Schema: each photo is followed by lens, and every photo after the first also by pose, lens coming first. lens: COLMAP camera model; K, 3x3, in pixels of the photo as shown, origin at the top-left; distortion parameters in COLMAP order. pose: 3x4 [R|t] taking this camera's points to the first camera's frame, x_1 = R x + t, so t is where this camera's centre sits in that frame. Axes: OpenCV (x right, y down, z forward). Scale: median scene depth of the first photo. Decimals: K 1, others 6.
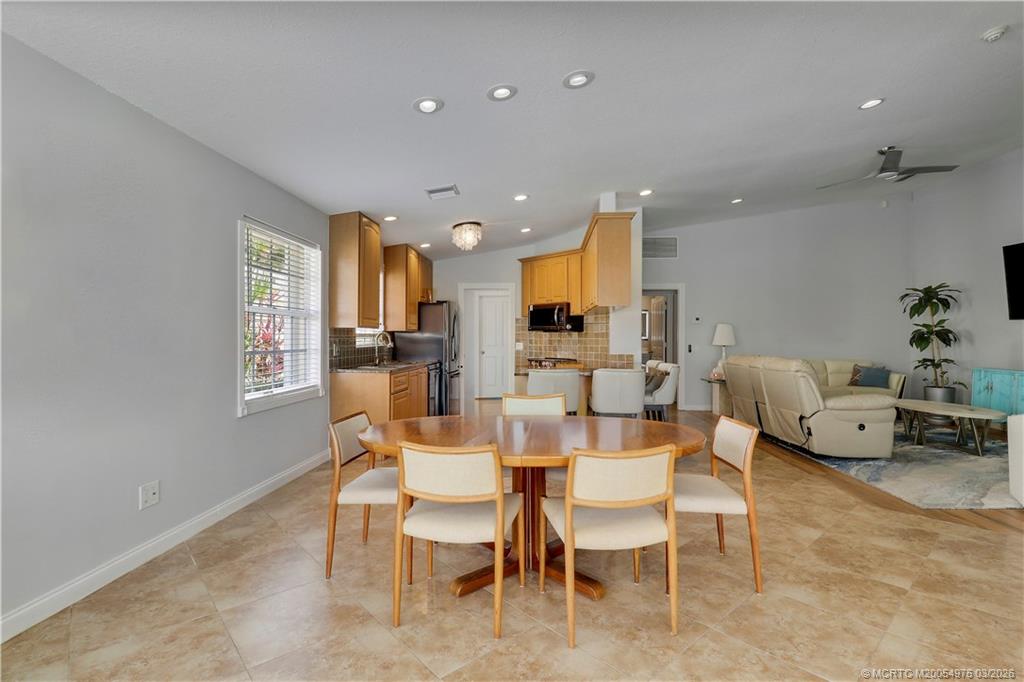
lens RADIAL K [[491.4, 0, 514.8], [0, 491.4, 335.7], [0, 0, 1]] dist [0.007832, -0.010800]
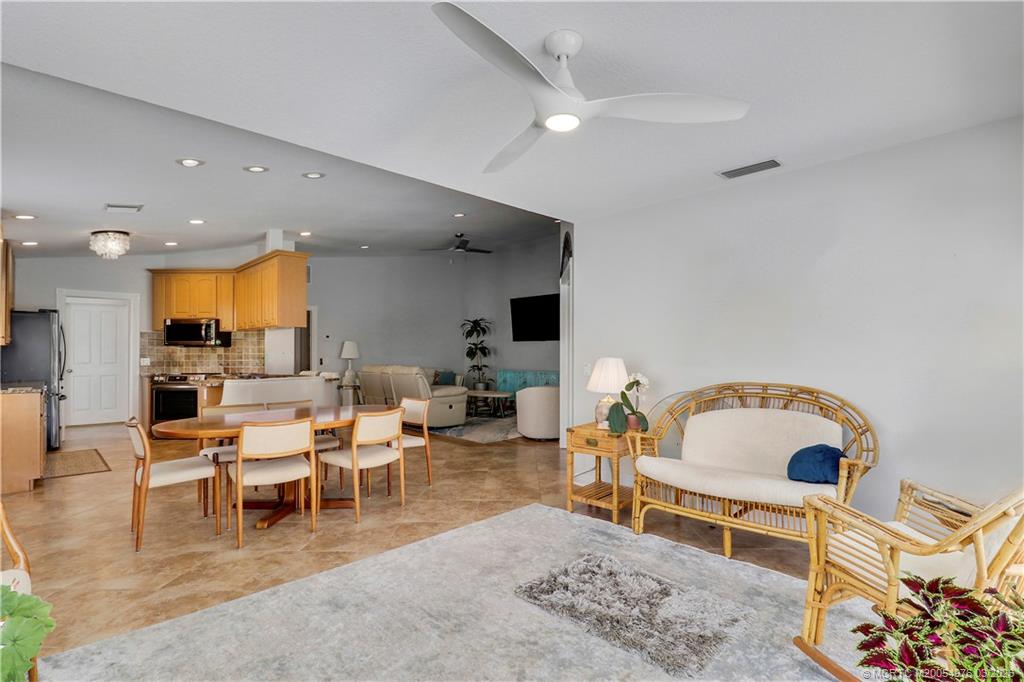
lens RADIAL K [[491.4, 0, 527.8], [0, 491.4, 348.0], [0, 0, 1]] dist [0.007832, -0.010800]
pose [[0.669155, 0.003061, 0.743117, -0.226292], [0.000608, 0.999989, -0.004666, -0.000612], [-0.743123, 0.003574, 0.669146, -0.187857]]
